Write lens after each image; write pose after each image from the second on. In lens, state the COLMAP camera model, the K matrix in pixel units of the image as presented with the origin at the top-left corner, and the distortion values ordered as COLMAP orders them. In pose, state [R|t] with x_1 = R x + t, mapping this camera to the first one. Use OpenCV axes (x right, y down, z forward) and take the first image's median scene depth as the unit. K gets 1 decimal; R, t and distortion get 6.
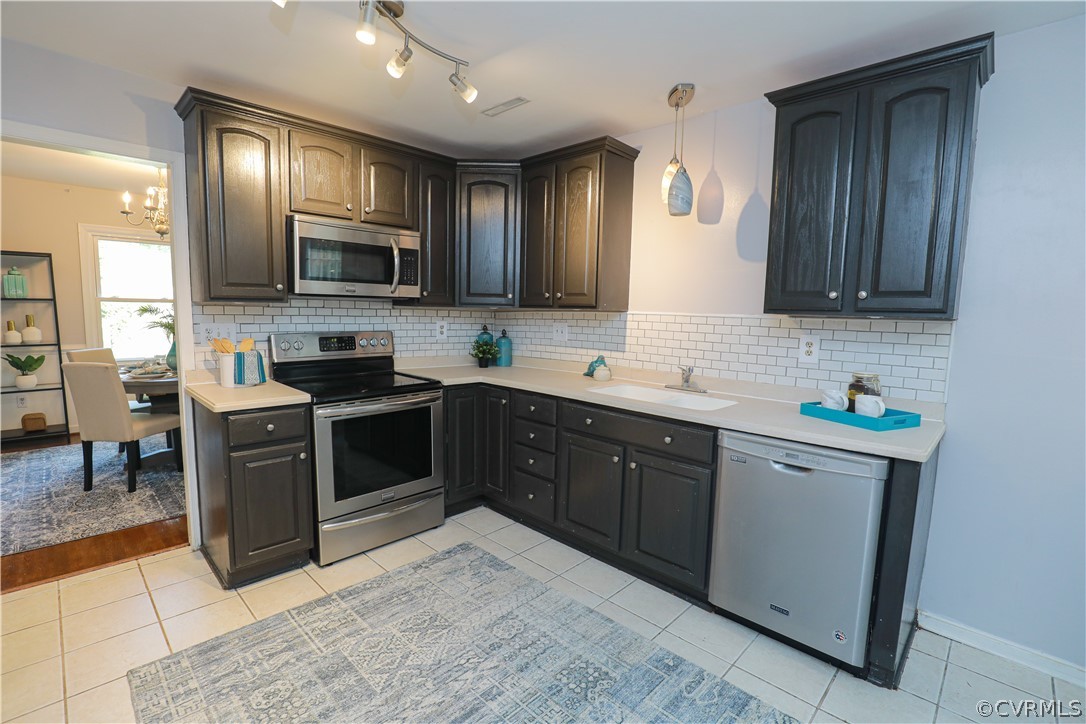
lens RADIAL K [[496.8, 0, 544.0], [0, 496.8, 365.7], [0, 0, 1]] dist [-0.030065, 0.000756]
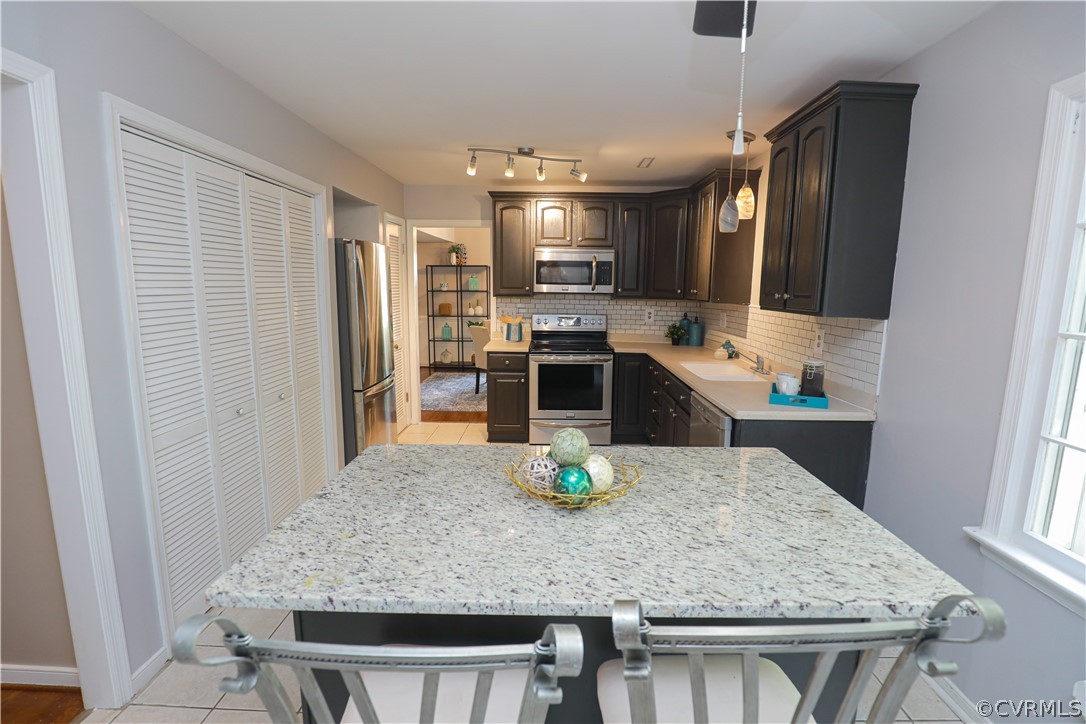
lens RADIAL K [[509.4, 0, 542.3], [0, 509.4, 366.1], [0, 0, 1]] dist [-0.034911, 0.006068]
pose [[0.682851, 0.103241, -0.723226, 0.788297], [-0.080249, 0.994574, 0.066207, -0.002695], [0.726137, 0.012829, 0.687430, -0.221006]]
